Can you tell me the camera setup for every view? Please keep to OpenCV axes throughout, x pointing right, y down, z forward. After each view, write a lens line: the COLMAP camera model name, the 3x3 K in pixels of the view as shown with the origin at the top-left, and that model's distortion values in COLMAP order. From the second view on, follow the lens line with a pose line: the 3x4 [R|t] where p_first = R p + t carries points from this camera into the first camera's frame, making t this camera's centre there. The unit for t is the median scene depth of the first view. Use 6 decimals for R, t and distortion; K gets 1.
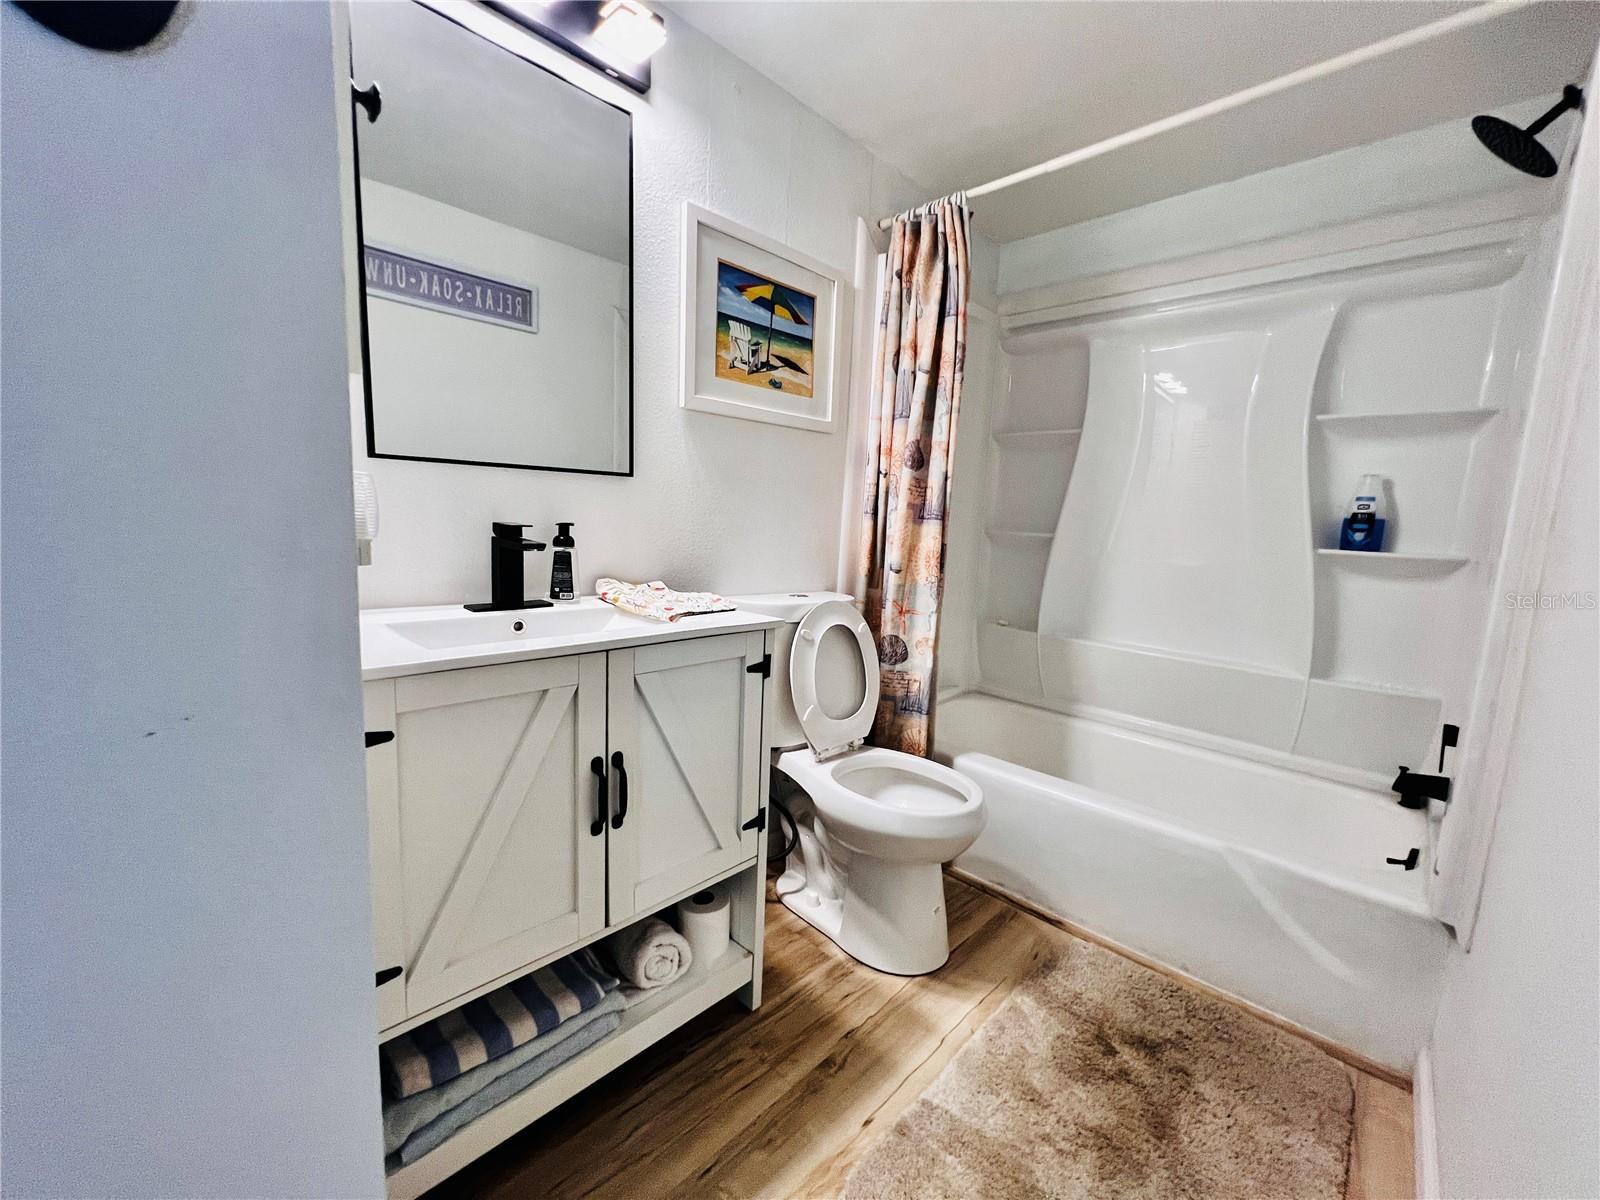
lens RADIAL K [[638.0, 0, 803.3], [0, 638.0, 601.5], [0, 0, 1]] dist [-0.001335, 0.000751]
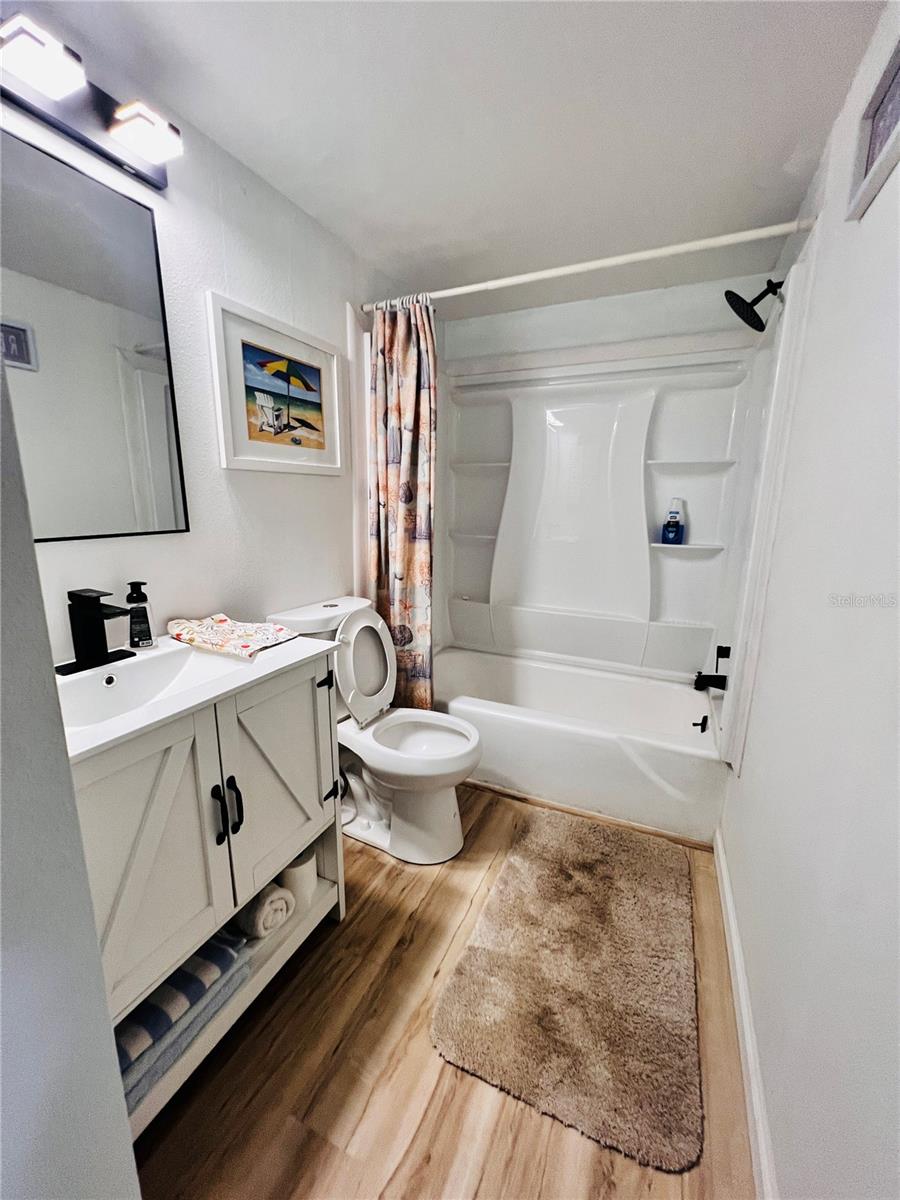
lens RADIAL K [[478.5, 0, 450.0], [0, 478.5, 600.0], [0, 0, 1]] dist [-0.001335, 0.000751]
pose [[0.943710, -0.101234, 0.314901, -0.096522], [0.074054, 0.992512, 0.097143, -0.113331], [-0.322377, -0.068355, 0.944140, -0.004663]]
